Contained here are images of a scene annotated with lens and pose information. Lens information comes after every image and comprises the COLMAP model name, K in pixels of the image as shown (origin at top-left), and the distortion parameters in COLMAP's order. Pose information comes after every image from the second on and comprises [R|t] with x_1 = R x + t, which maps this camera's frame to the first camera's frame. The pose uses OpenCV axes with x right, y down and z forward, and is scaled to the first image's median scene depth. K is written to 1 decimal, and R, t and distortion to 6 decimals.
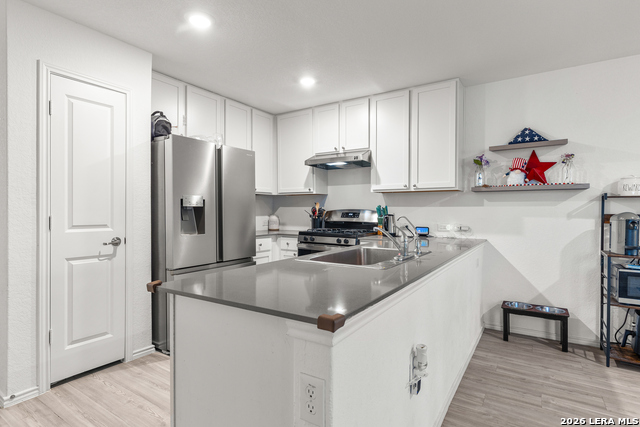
lens RADIAL K [[331.7, 0, 318.9], [0, 331.7, 212.4], [0, 0, 1]] dist [0.005569, 0.000743]
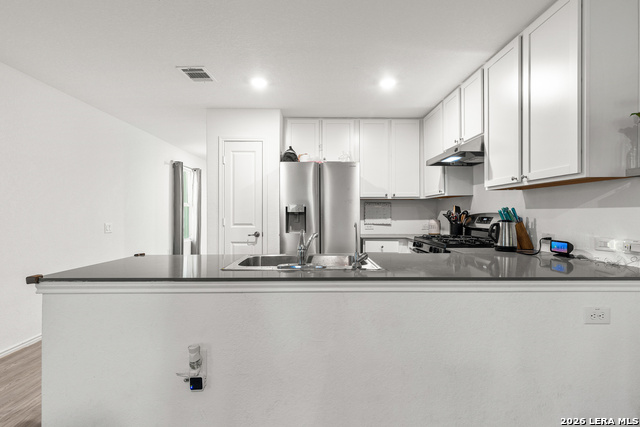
lens RADIAL K [[289.5, 0, 317.8], [0, 289.5, 217.5], [0, 0, 1]] dist [0.006513, -0.001193]
pose [[0.565224, 0.006105, -0.824915, 0.558592], [-0.000872, 0.999976, 0.006803, -0.003192], [0.824937, -0.003126, 0.565216, 0.346933]]
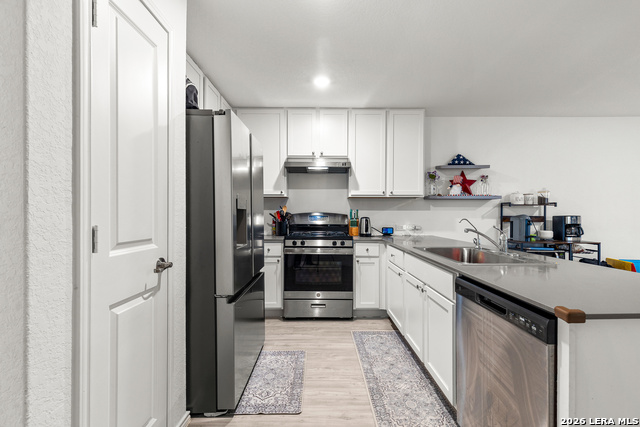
lens RADIAL K [[289.5, 0, 319.4], [0, 289.5, 213.4], [0, 0, 1]] dist [0.006513, -0.001193]
pose [[0.834964, -0.001211, 0.550303, -0.511405], [0.003618, 0.999988, -0.003290, -0.004368], [-0.550292, 0.004739, 0.834959, 0.296478]]
